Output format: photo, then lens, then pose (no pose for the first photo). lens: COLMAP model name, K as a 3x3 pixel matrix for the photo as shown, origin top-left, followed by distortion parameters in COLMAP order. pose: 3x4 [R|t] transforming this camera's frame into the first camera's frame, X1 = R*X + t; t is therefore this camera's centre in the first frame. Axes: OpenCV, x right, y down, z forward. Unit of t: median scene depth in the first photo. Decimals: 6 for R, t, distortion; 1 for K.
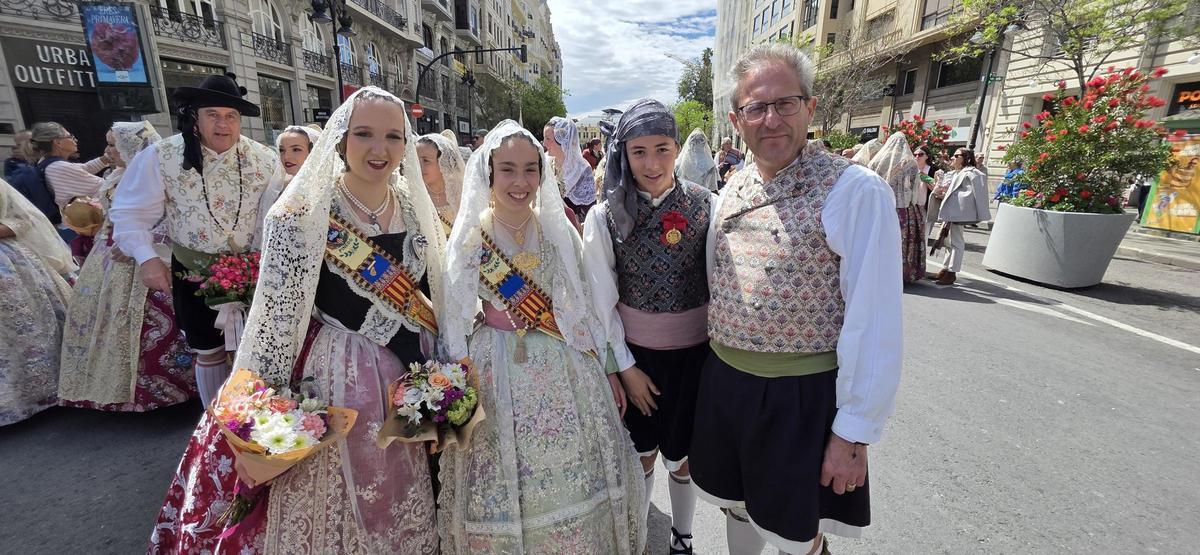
lens RADIAL K [[458.6, 0, 588.1], [0, 458.6, 273.6], [0, 0, 1]] dist [-0.015400, 0.001717]
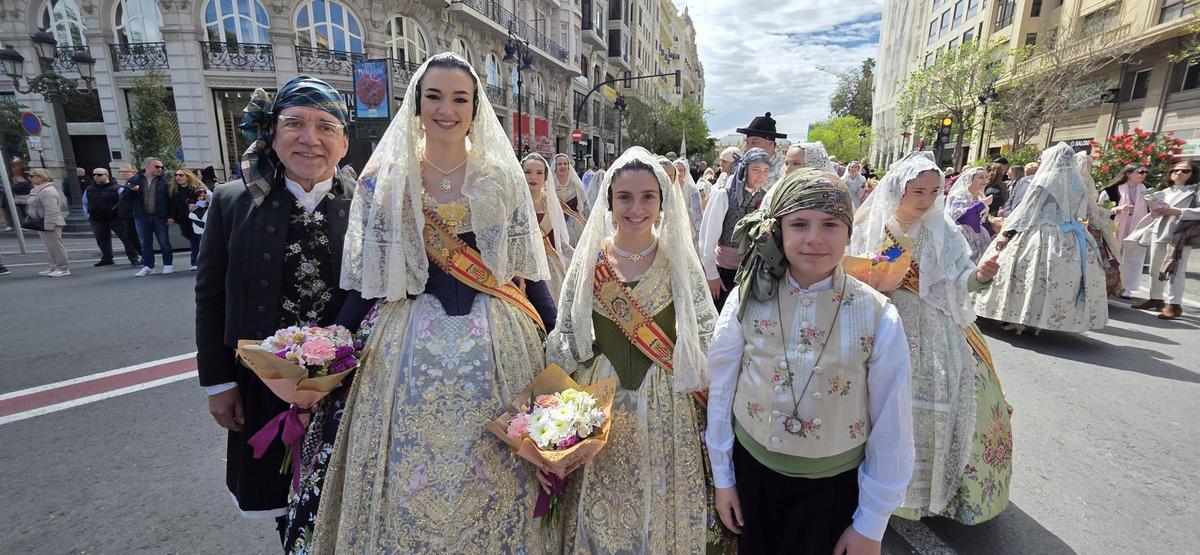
lens RADIAL K [[460.4, 0, 589.3], [0, 460.4, 283.0], [0, 0, 1]] dist [-0.015619, 0.000351]
pose [[0.961131, 0.058397, -0.269847, -0.016635], [-0.064483, 0.997824, -0.013735, 0.013544], [0.268458, 0.030602, 0.962805, -0.043557]]
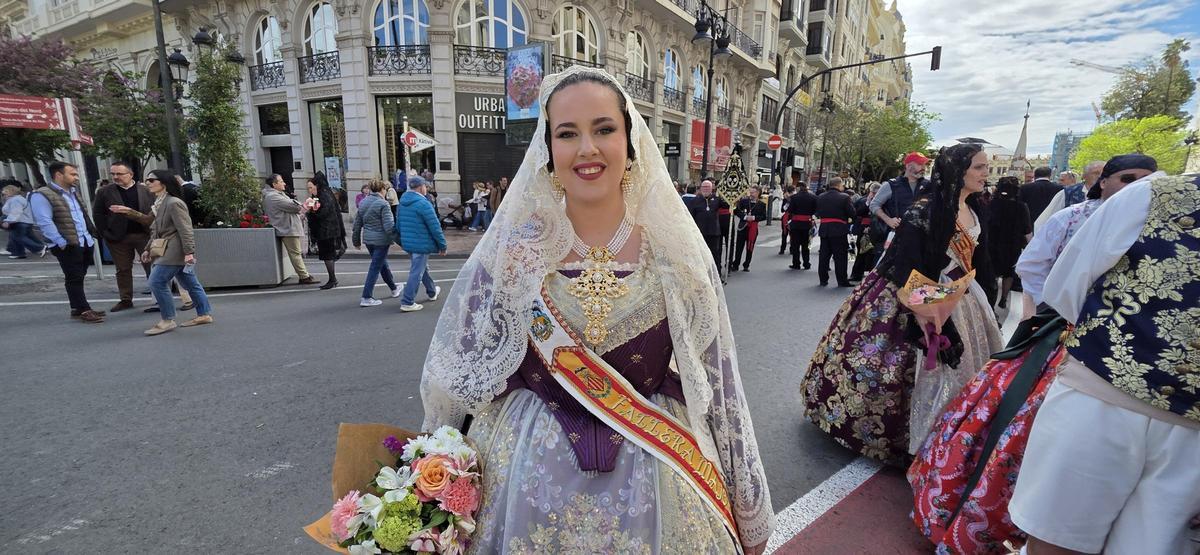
lens RADIAL K [[458.6, 0, 605.6], [0, 458.6, 285.3], [0, 0, 1]] dist [-0.015400, 0.001717]
pose [[0.828753, 0.119025, -0.546810, -0.101584], [-0.149003, 0.988780, -0.010601, -0.025015], [0.539413, 0.090262, 0.837189, 0.101154]]
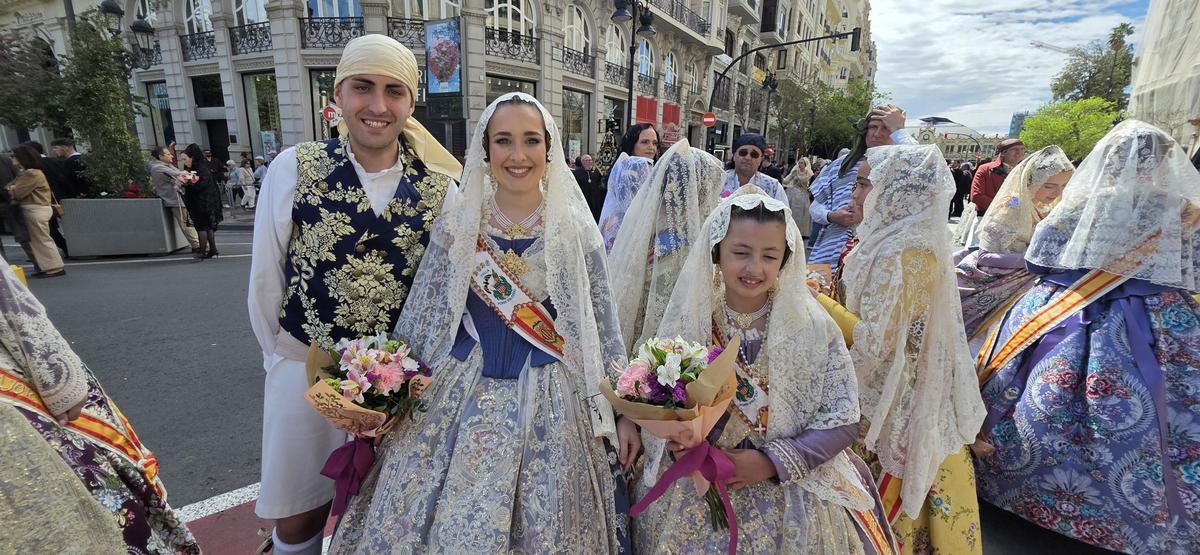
lens RADIAL K [[458.6, 0, 599.6], [0, 458.6, 278.9], [0, 0, 1]] dist [-0.015400, 0.001717]
pose [[0.850478, 0.135734, -0.508196, -0.046672], [-0.146328, 0.989048, 0.019282, -0.027638], [0.505247, 0.057964, 0.861026, 0.114475]]
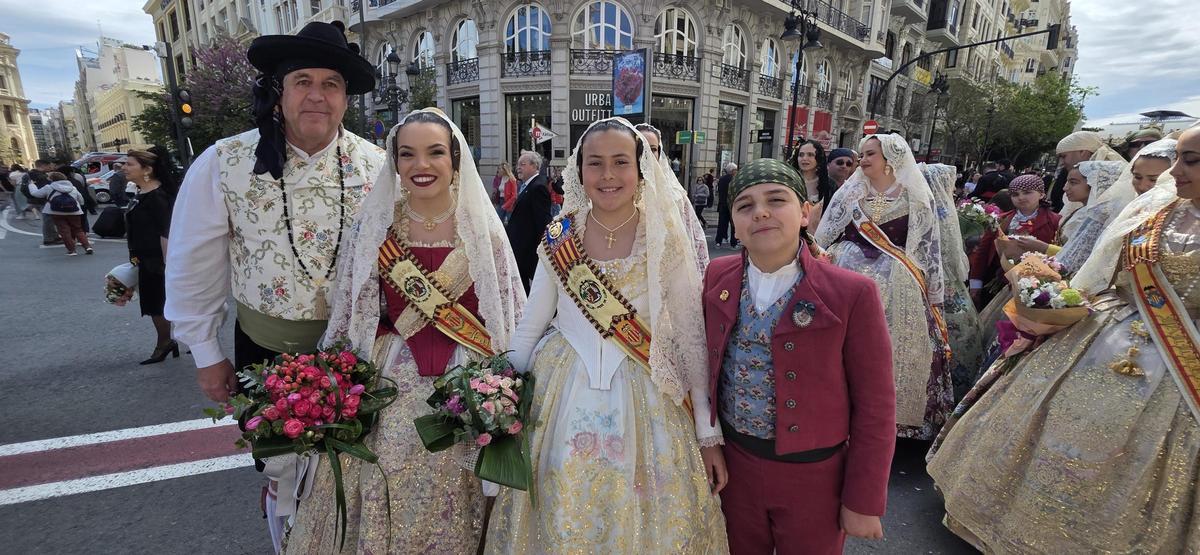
lens RADIAL K [[458.6, 0, 604.9], [0, 458.6, 273.6], [0, 0, 1]] dist [-0.015400, 0.001717]
pose [[0.688547, 0.165252, -0.706113, -0.044293], [-0.194062, 0.980167, 0.040156, -0.014730], [0.698744, 0.109380, 0.706960, 0.047286]]
